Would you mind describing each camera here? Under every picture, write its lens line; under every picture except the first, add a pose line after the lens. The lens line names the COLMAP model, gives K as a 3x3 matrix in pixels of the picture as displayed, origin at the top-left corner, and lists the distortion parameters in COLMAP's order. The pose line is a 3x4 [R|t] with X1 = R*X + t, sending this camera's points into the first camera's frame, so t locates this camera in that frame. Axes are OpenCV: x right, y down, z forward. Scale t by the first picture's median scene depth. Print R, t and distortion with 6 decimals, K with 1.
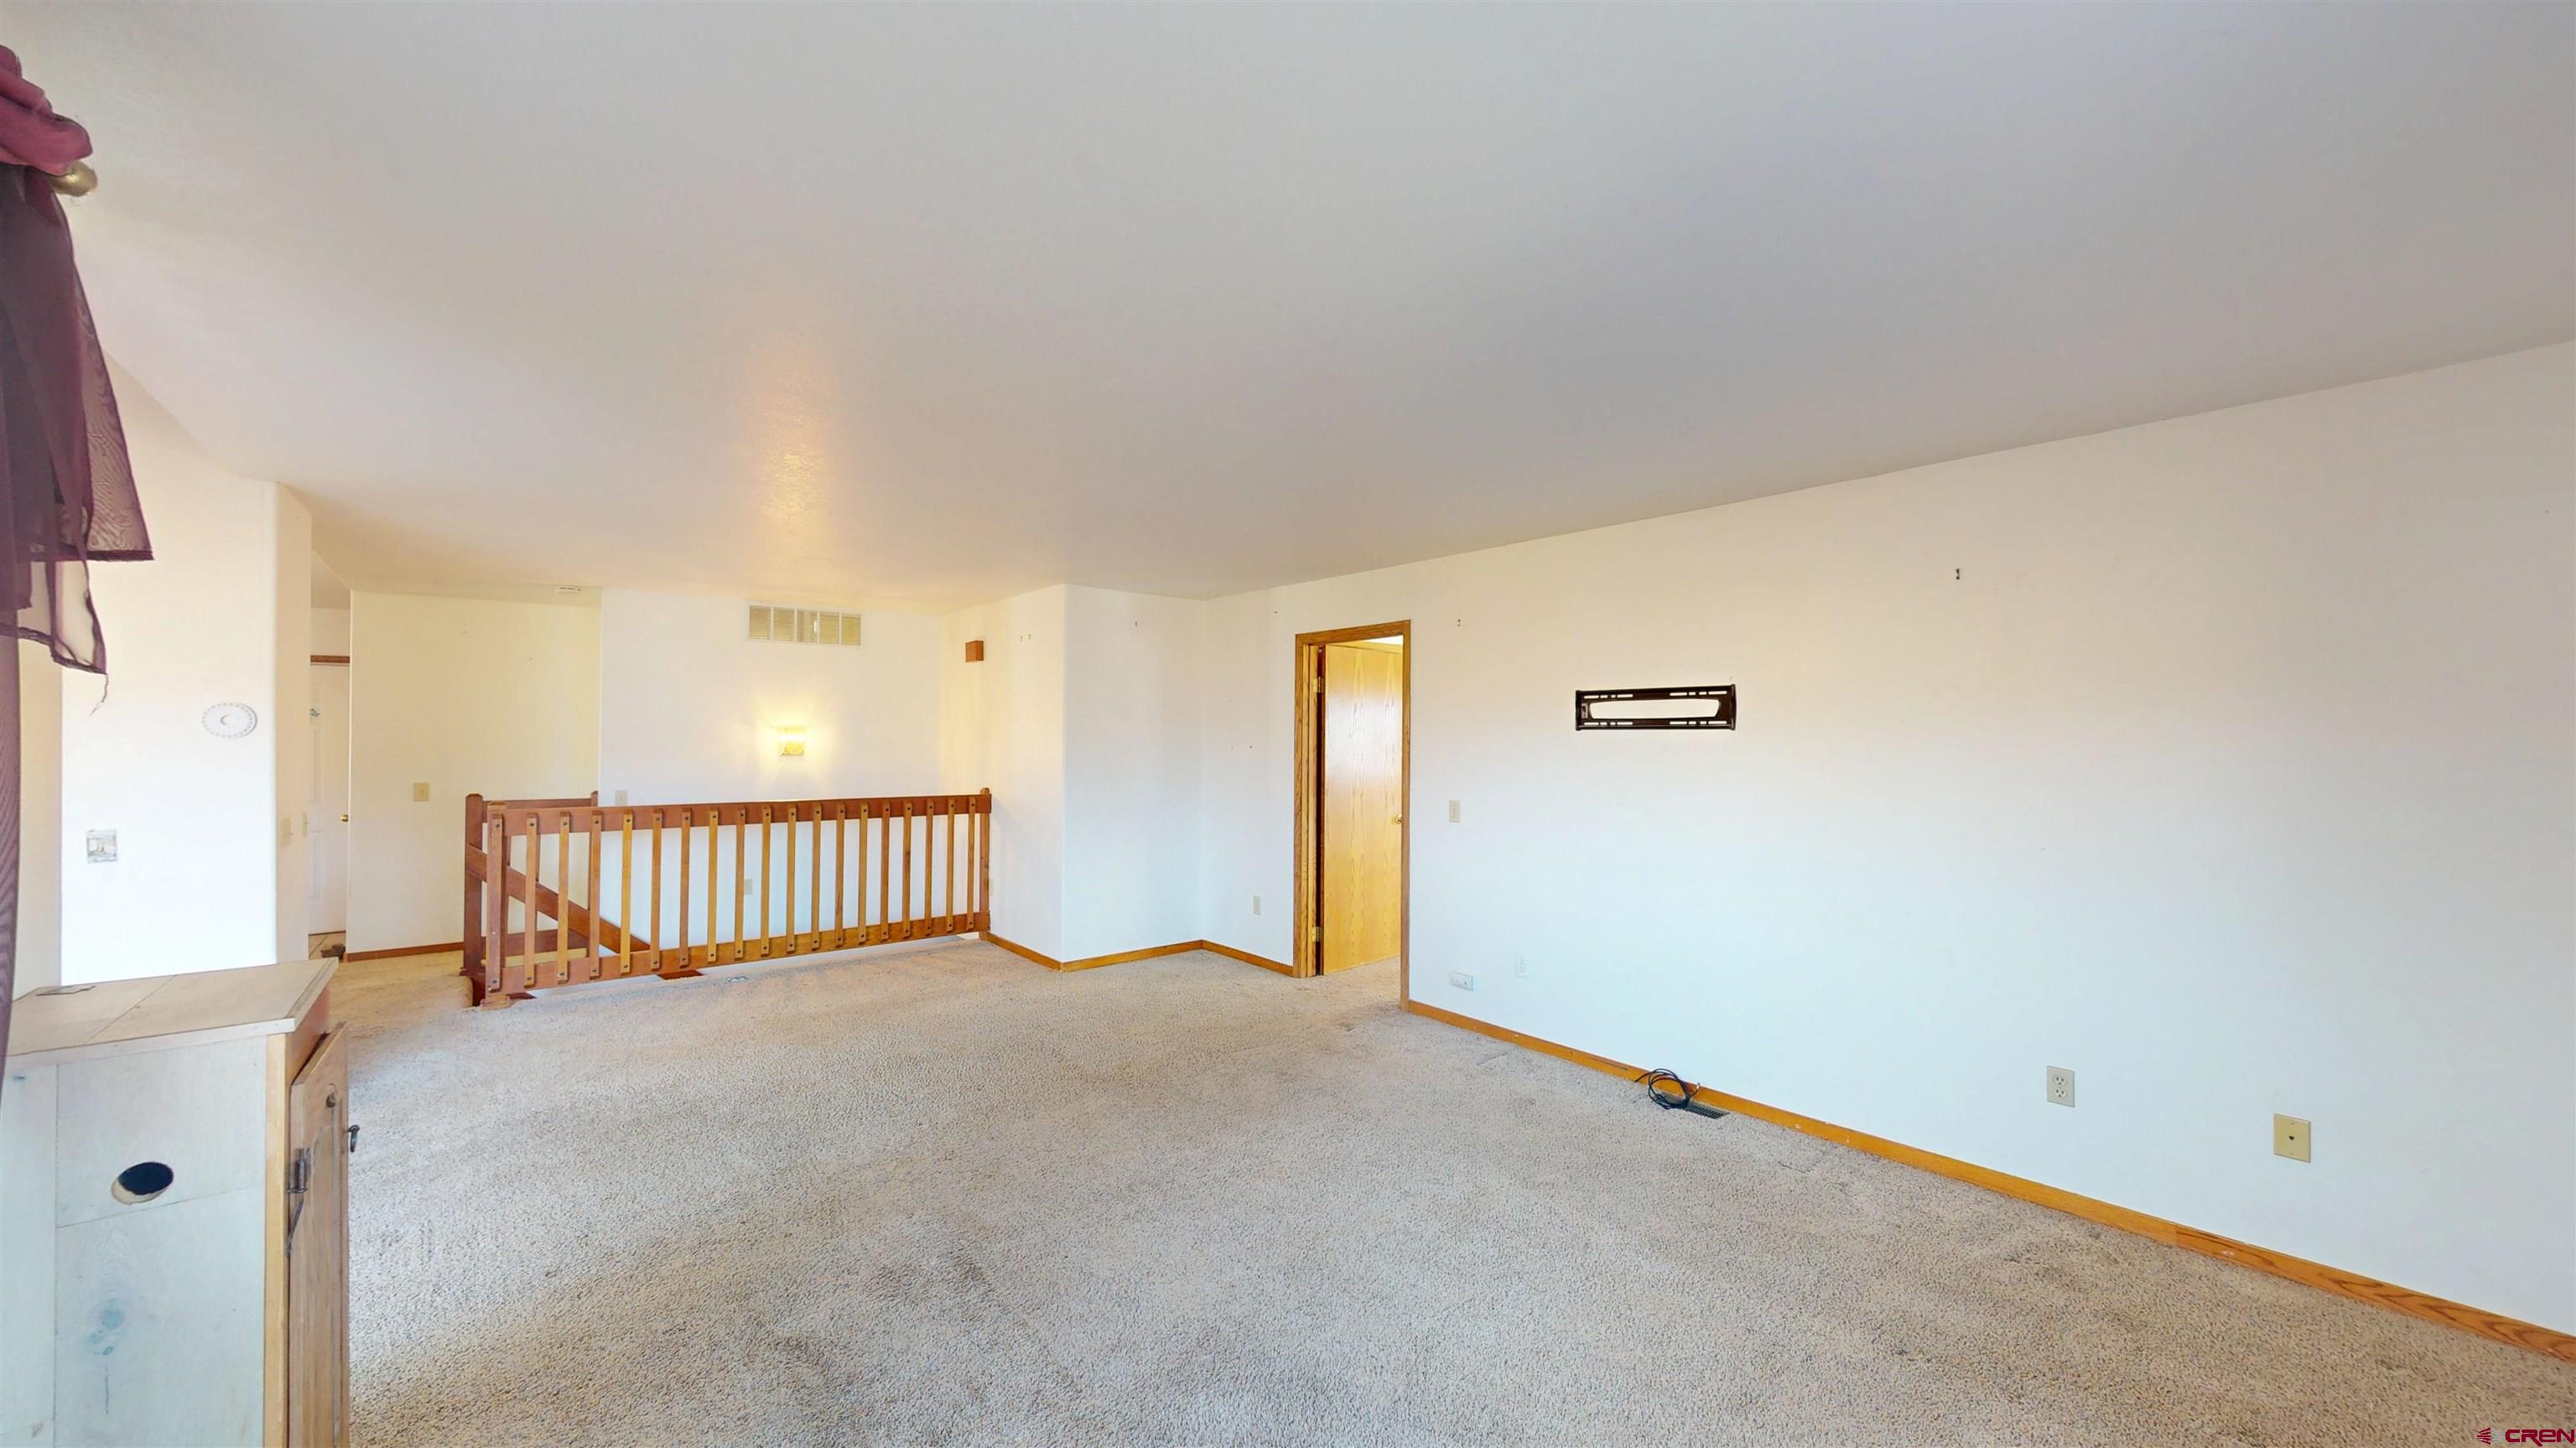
lens RADIAL K [[946.7, 0, 1285.5], [0, 946.7, 728.2], [0, 0, 1]] dist [0.000239, 0.000087]
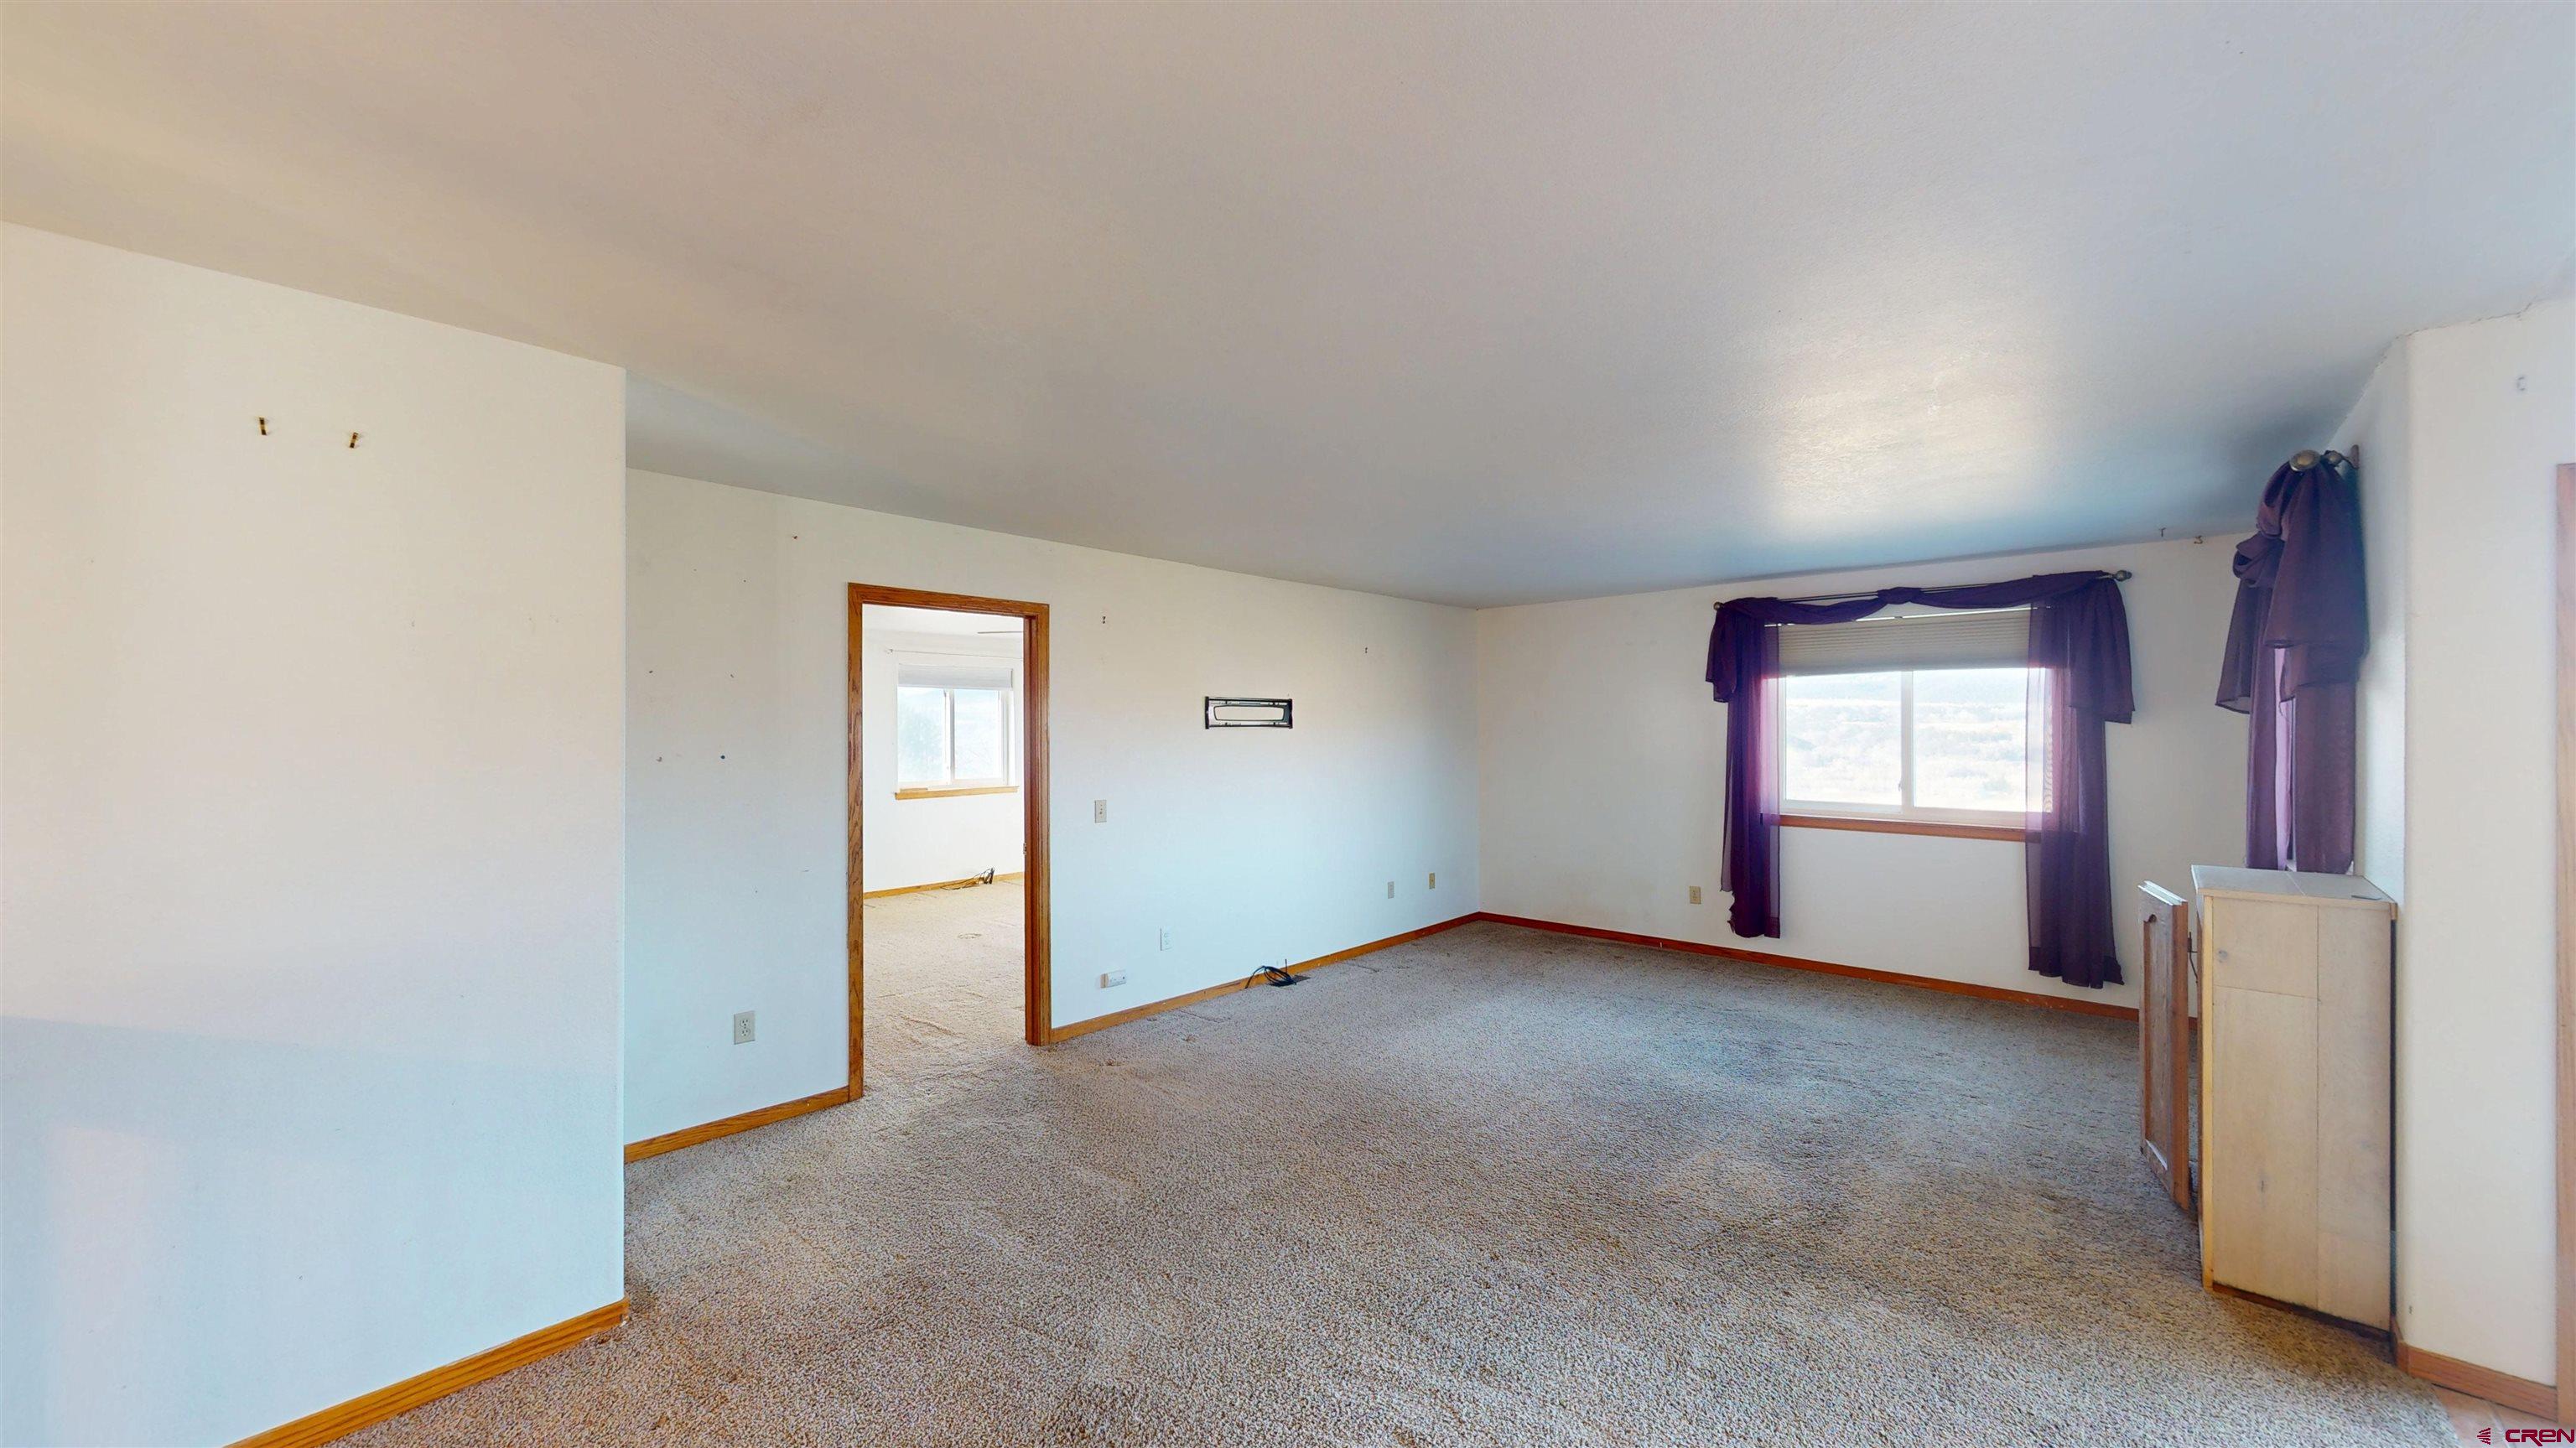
lens RADIAL K [[946.7, 0, 1285.5], [0, 946.7, 728.2], [0, 0, 1]] dist [0.000239, 0.000087]
pose [[-0.130604, -0.003704, 0.991428, -0.976528], [-0.007876, 0.999965, 0.002698, -0.002911], [-0.991403, -0.007456, -0.130628, 1.116334]]
